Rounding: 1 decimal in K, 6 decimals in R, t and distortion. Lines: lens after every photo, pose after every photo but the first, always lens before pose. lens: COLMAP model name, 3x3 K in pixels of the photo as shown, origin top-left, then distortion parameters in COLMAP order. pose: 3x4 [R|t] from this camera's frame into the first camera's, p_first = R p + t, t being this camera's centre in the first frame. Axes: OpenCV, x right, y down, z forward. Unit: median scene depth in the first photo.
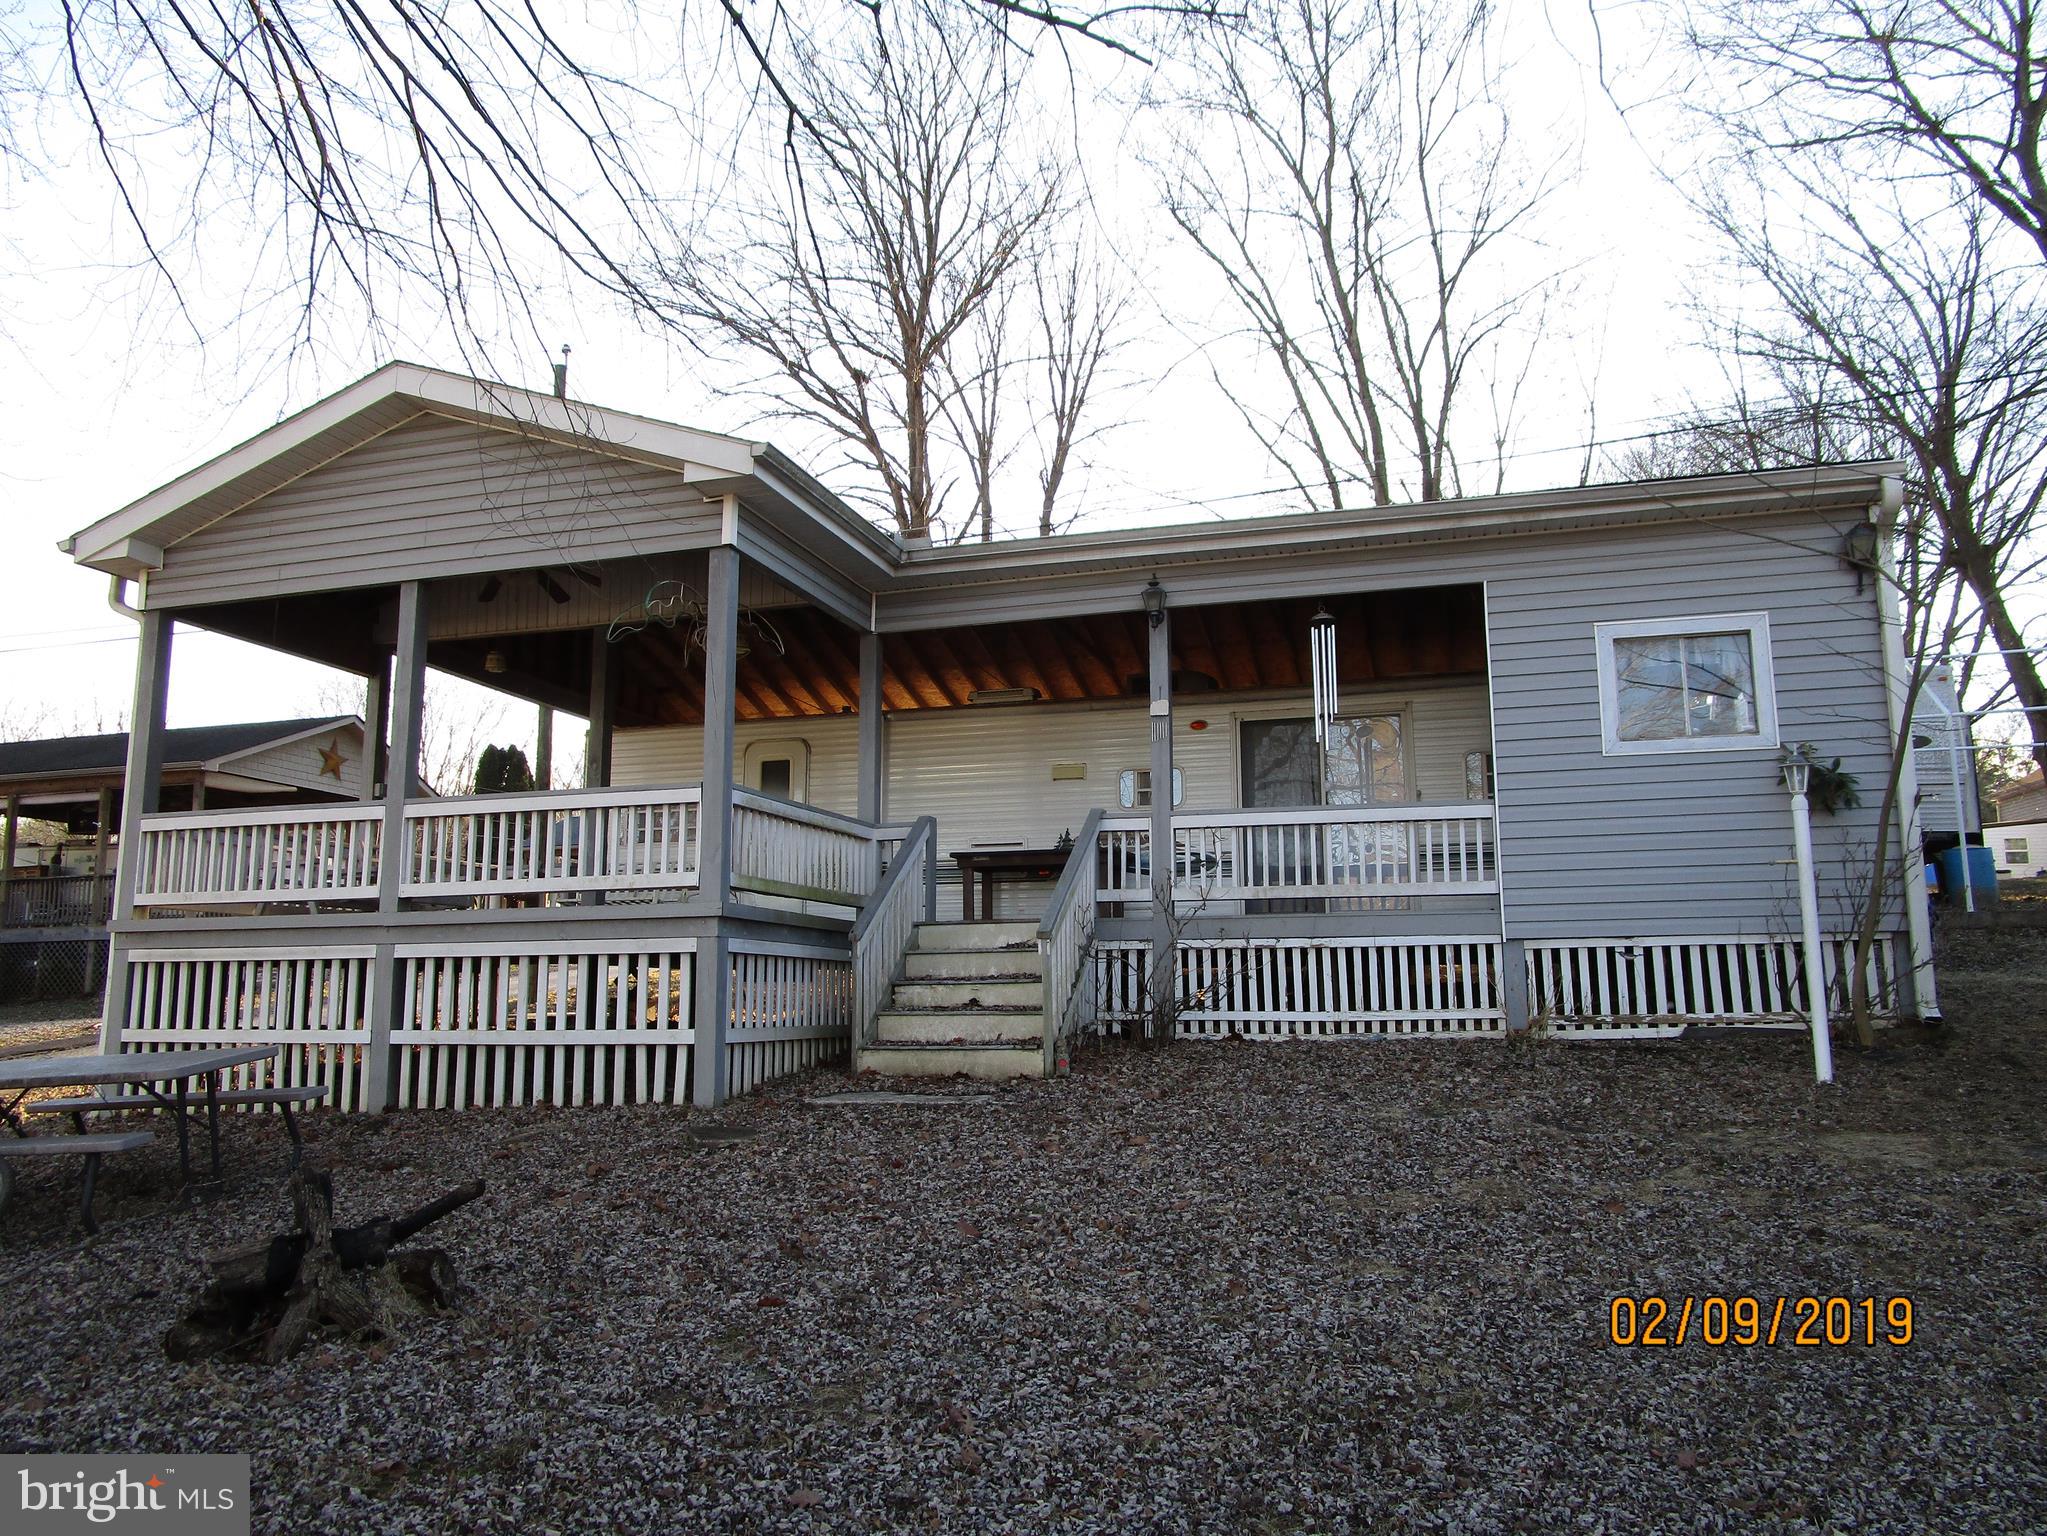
lens RADIAL K [[1444.7, 0, 1023.5], [0, 1444.7, 768.0], [0, 0, 1]] dist [-0.033319, 0.000227]
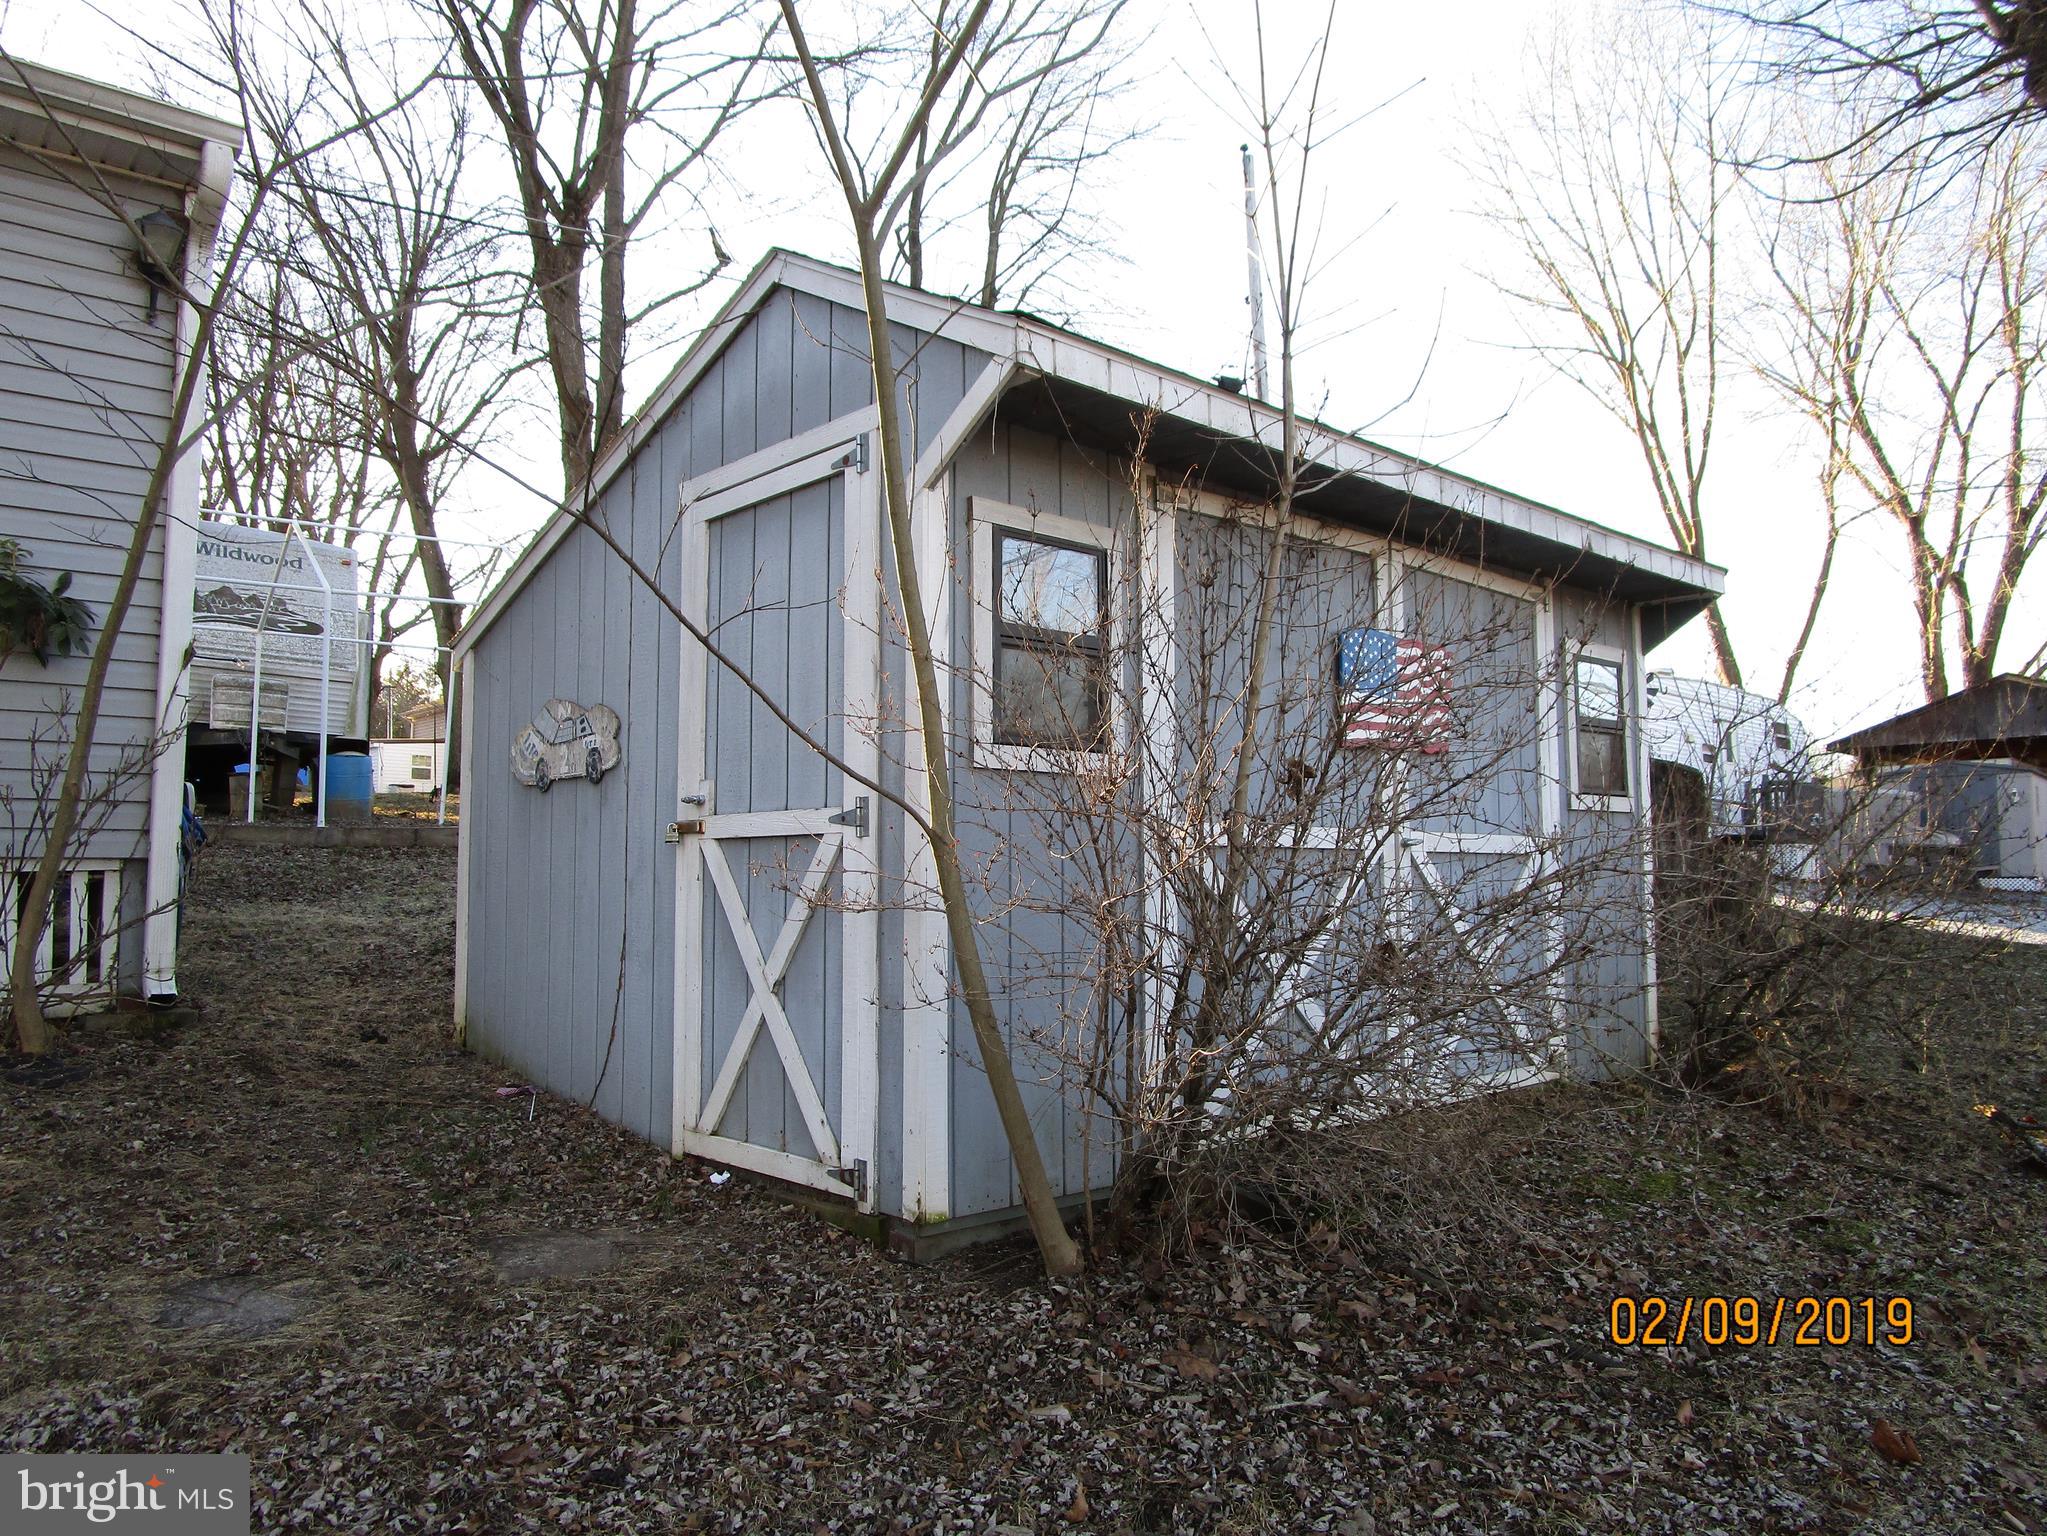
lens RADIAL K [[1444.7, 0, 1023.5], [0, 1444.7, 768.0], [0, 0, 1]] dist [-0.033319, 0.000227]
pose [[0.535852, 0.072358, 0.841206, 0.281689], [-0.132607, 0.991168, -0.000786, 0.021912], [-0.833833, -0.111129, 0.540715, 0.322266]]
